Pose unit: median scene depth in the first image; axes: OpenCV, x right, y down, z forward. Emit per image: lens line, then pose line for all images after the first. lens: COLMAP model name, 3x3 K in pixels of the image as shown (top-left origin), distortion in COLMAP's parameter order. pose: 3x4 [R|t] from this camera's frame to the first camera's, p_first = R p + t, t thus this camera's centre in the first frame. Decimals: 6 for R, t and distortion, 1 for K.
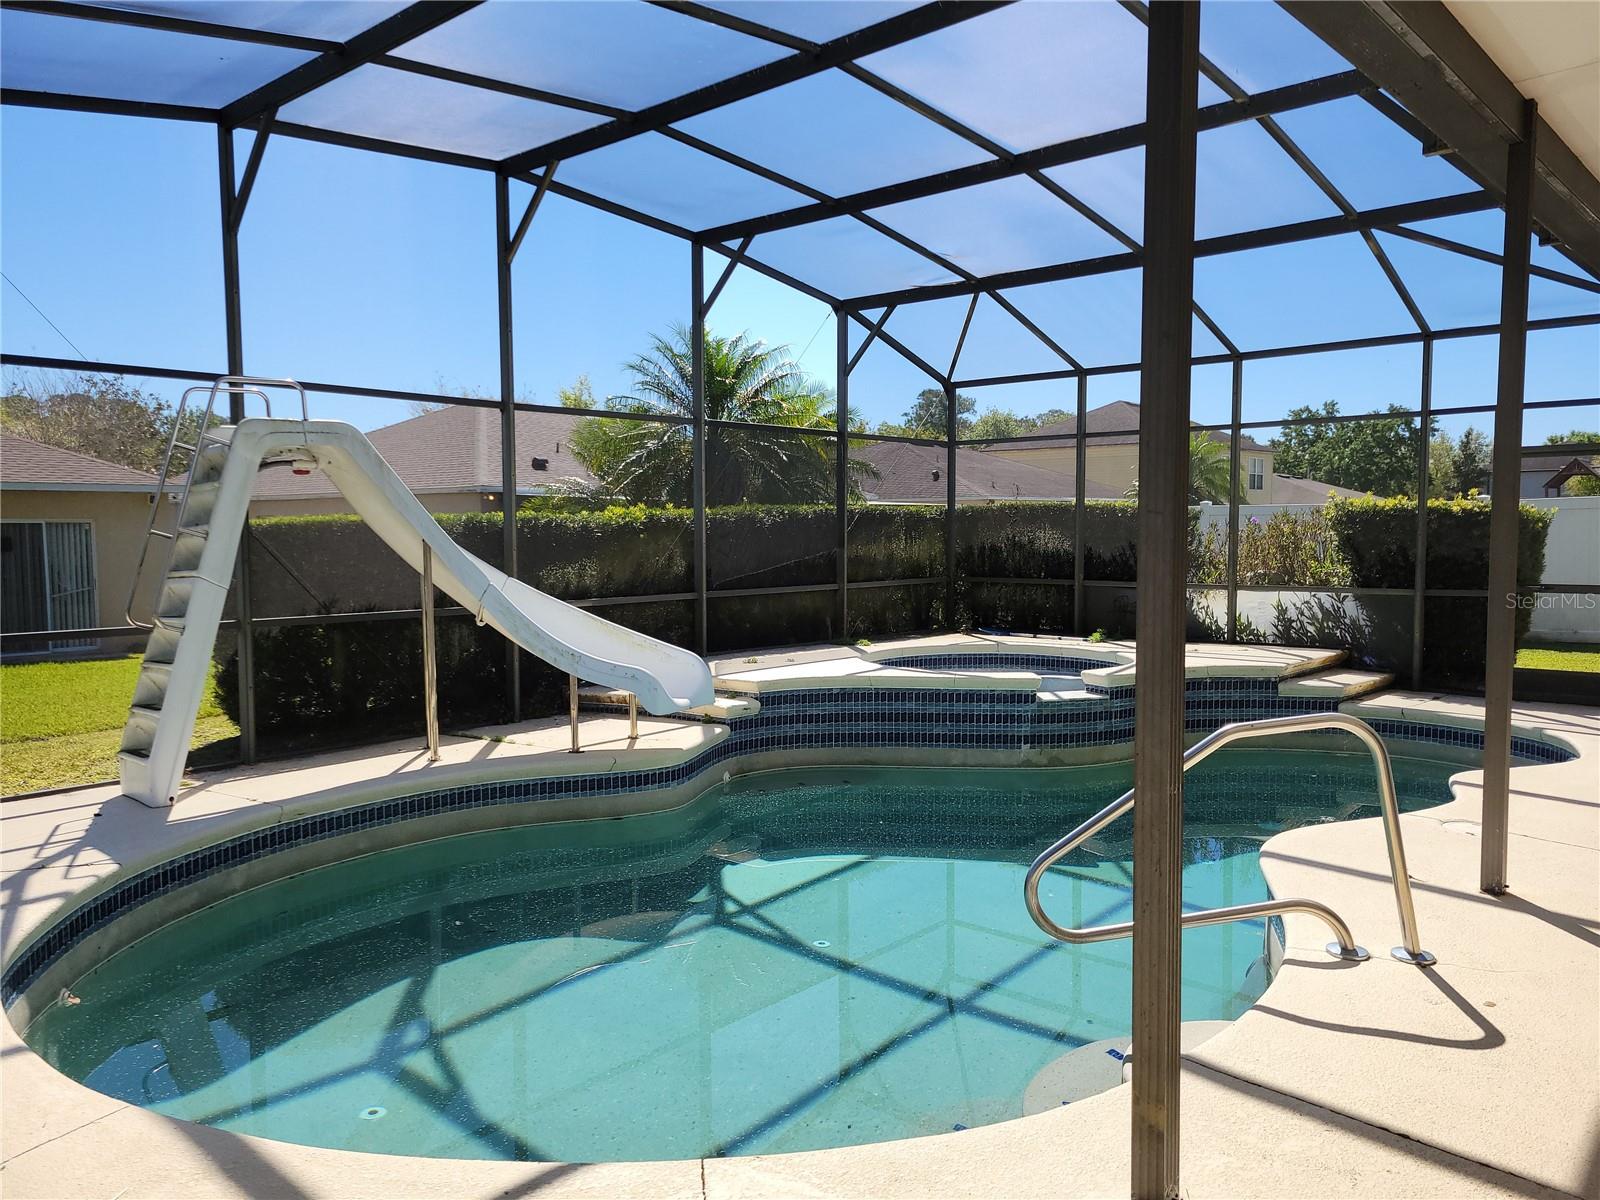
lens RADIAL K [[1206.4, 0, 797.3], [0, 1206.4, 615.7], [0, 0, 1]] dist [0.050884, -0.027800]
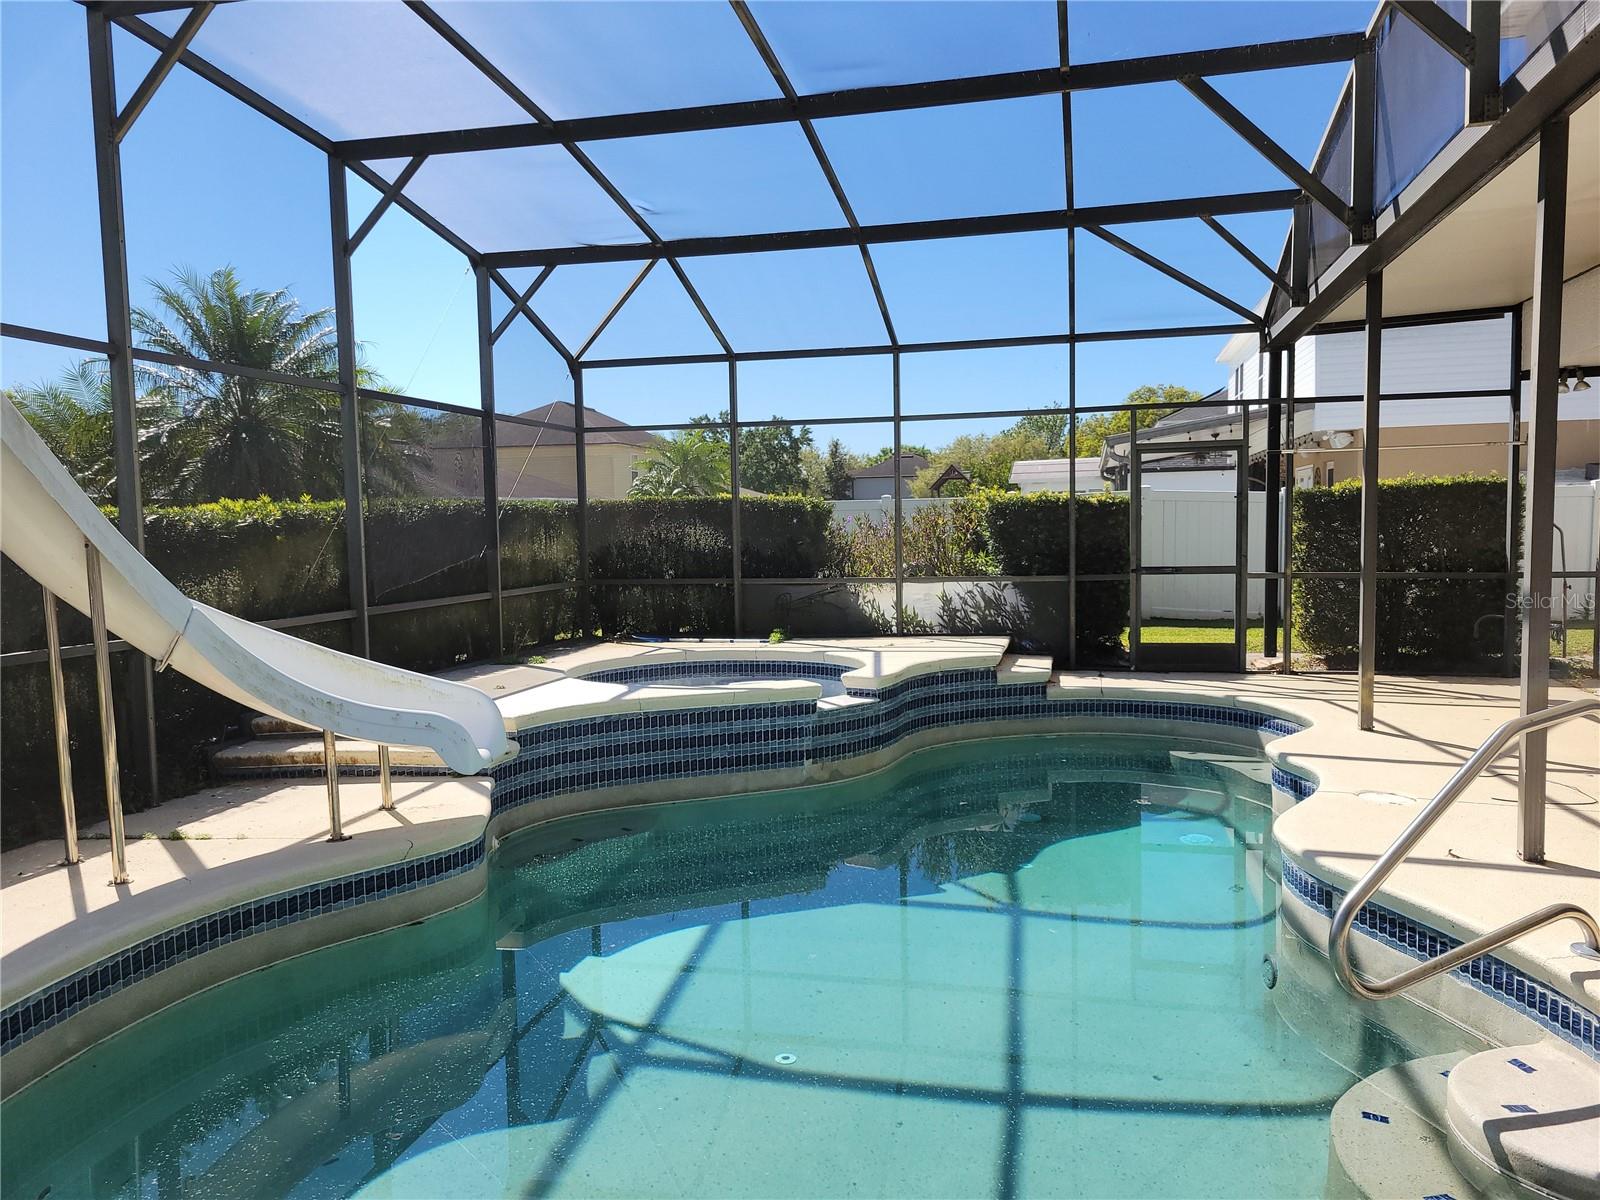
lens RADIAL K [[1206.4, 0, 792.2], [0, 1206.4, 623.1], [0, 0, 1]] dist [0.050884, -0.027800]
pose [[0.879600, -0.052021, 0.472860, -0.206807], [0.050361, 0.998600, 0.016179, -0.009186], [-0.473040, 0.009582, 0.880989, 0.179221]]
